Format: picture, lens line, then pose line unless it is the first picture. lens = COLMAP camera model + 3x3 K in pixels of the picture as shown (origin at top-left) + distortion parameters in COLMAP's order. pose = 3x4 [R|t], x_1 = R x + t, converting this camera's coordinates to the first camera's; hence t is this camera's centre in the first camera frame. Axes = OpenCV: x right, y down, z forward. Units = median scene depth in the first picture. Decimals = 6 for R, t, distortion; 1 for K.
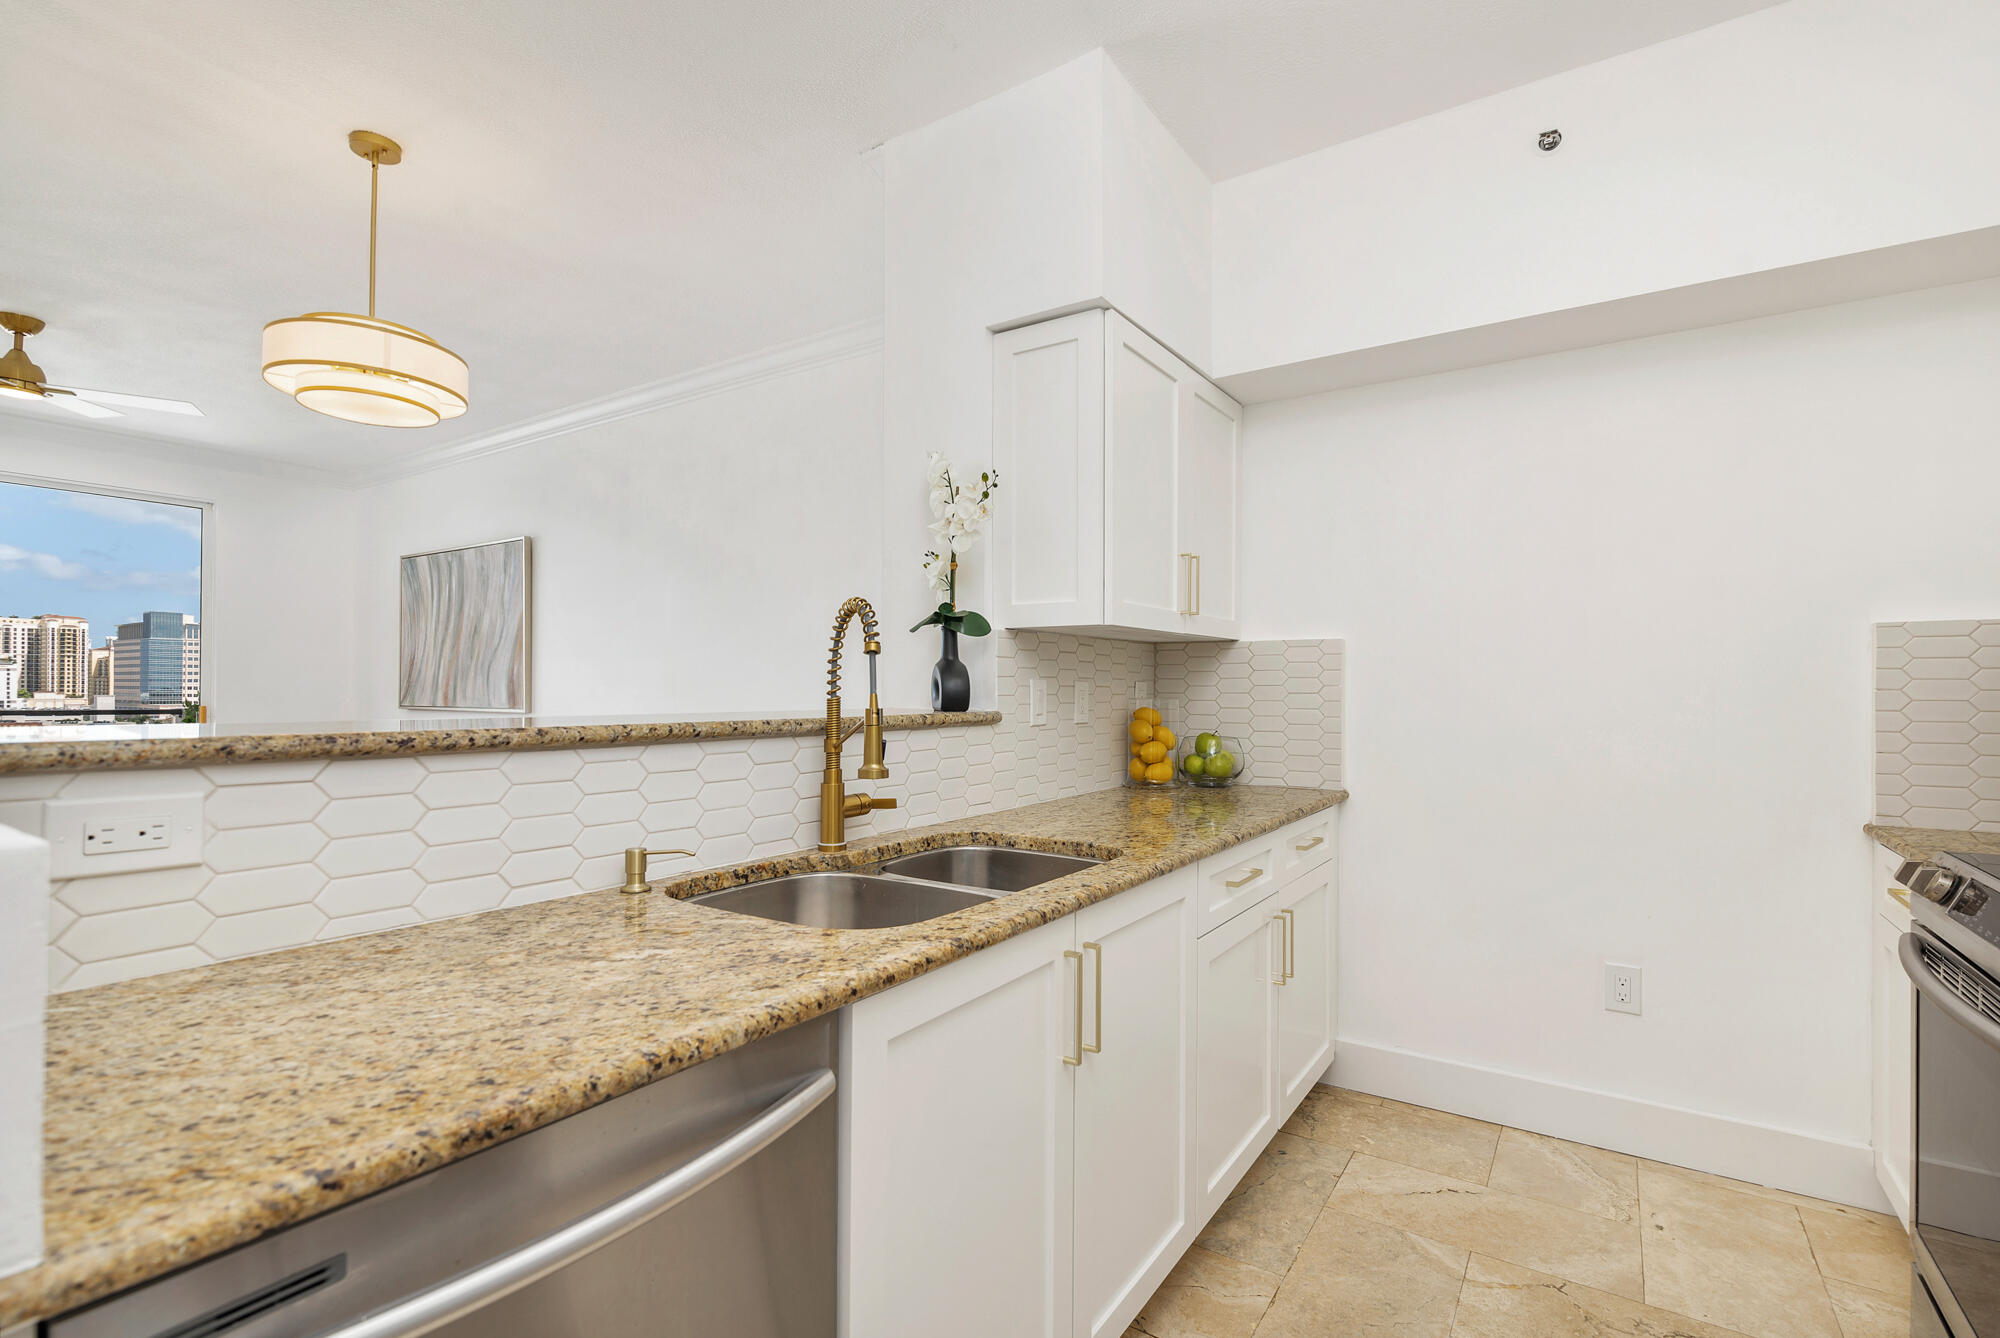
lens RADIAL K [[918.1, 0, 1021.1], [0, 918.1, 686.4], [0, 0, 1]] dist [0.001514, -0.000689]
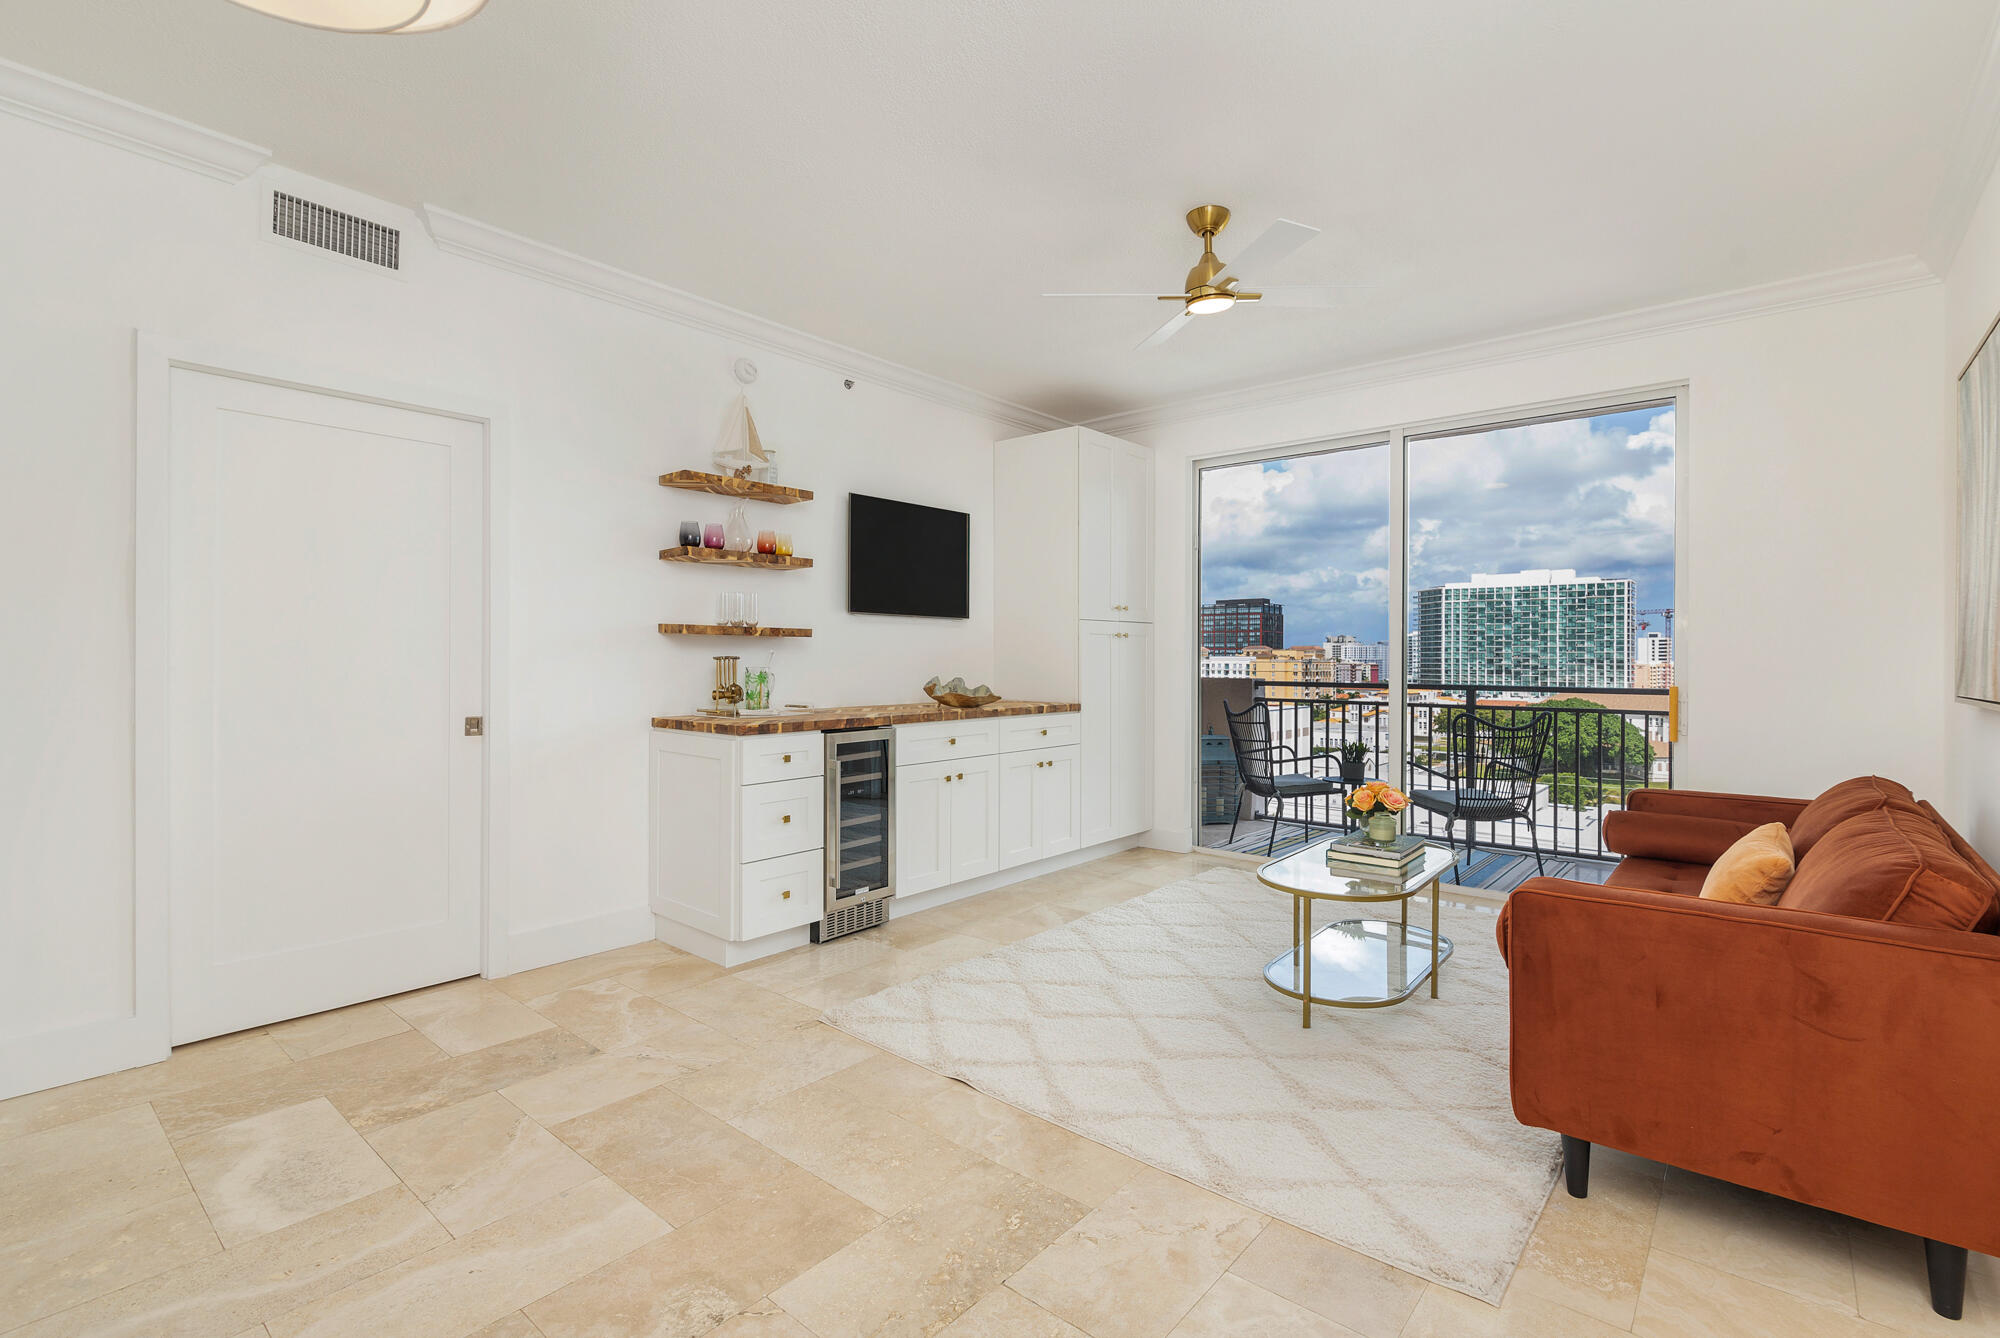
lens RADIAL K [[918.1, 0, 1000.6], [0, 918.1, 663.6], [0, 0, 1]] dist [0.001514, -0.000689]
pose [[-0.129265, -0.003639, -0.991603, -0.152058], [0.000509, 0.999993, -0.003736, 0.005650], [0.991610, -0.000987, -0.129262, 0.580788]]
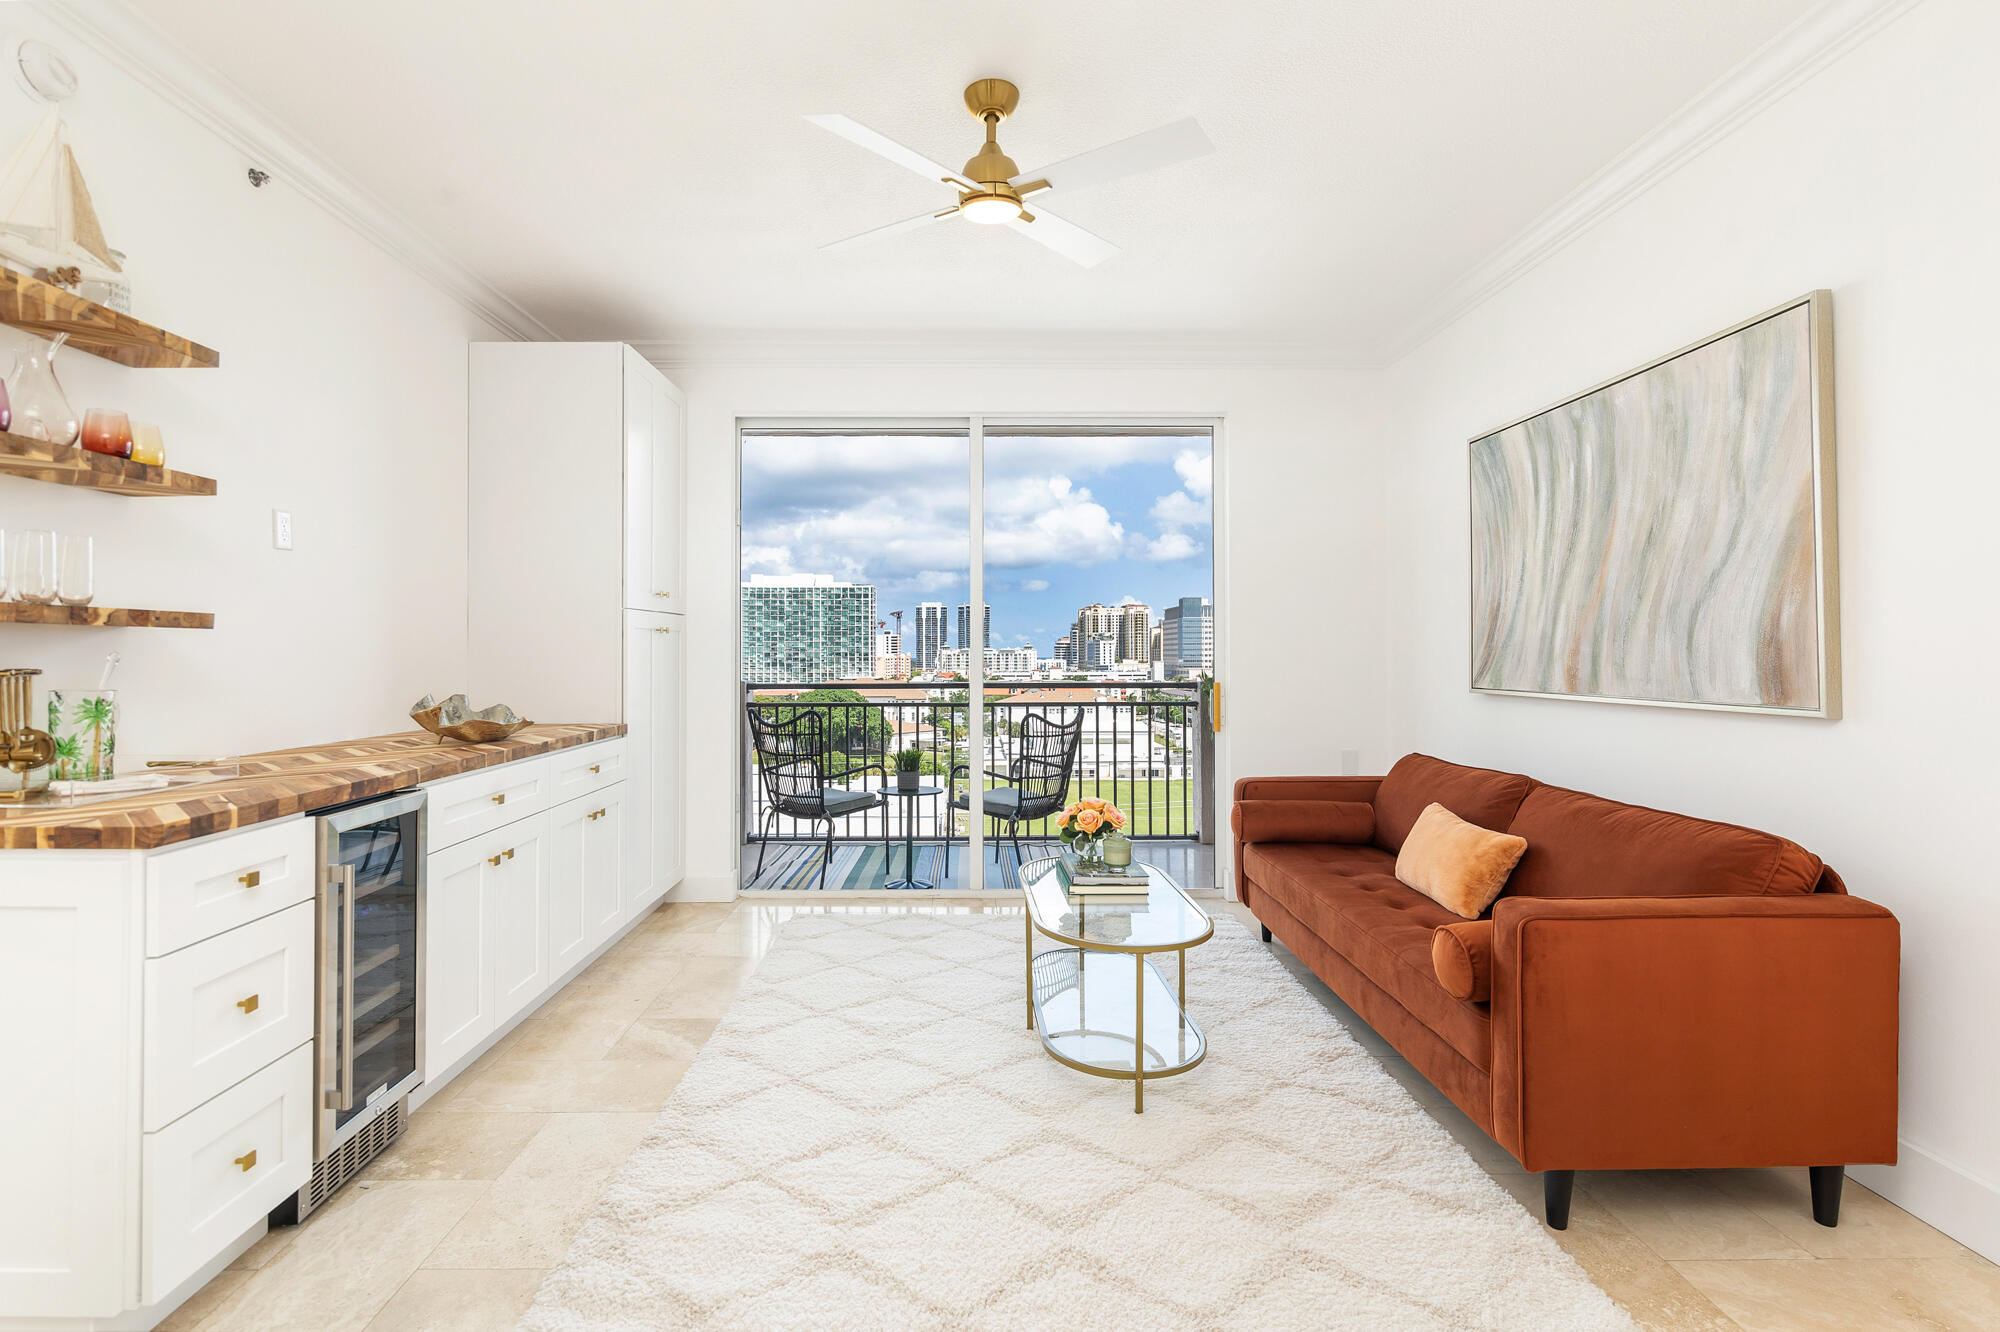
lens RADIAL K [[926.4, 0, 968.4], [0, 926.4, 645.3], [0, 0, 1]] dist [-0.002108, -0.000573]
pose [[0.550613, -0.016692, -0.834594, -0.354937], [0.010934, 0.999858, -0.012784, -0.002598], [0.834689, -0.002087, 0.550718, 0.395428]]
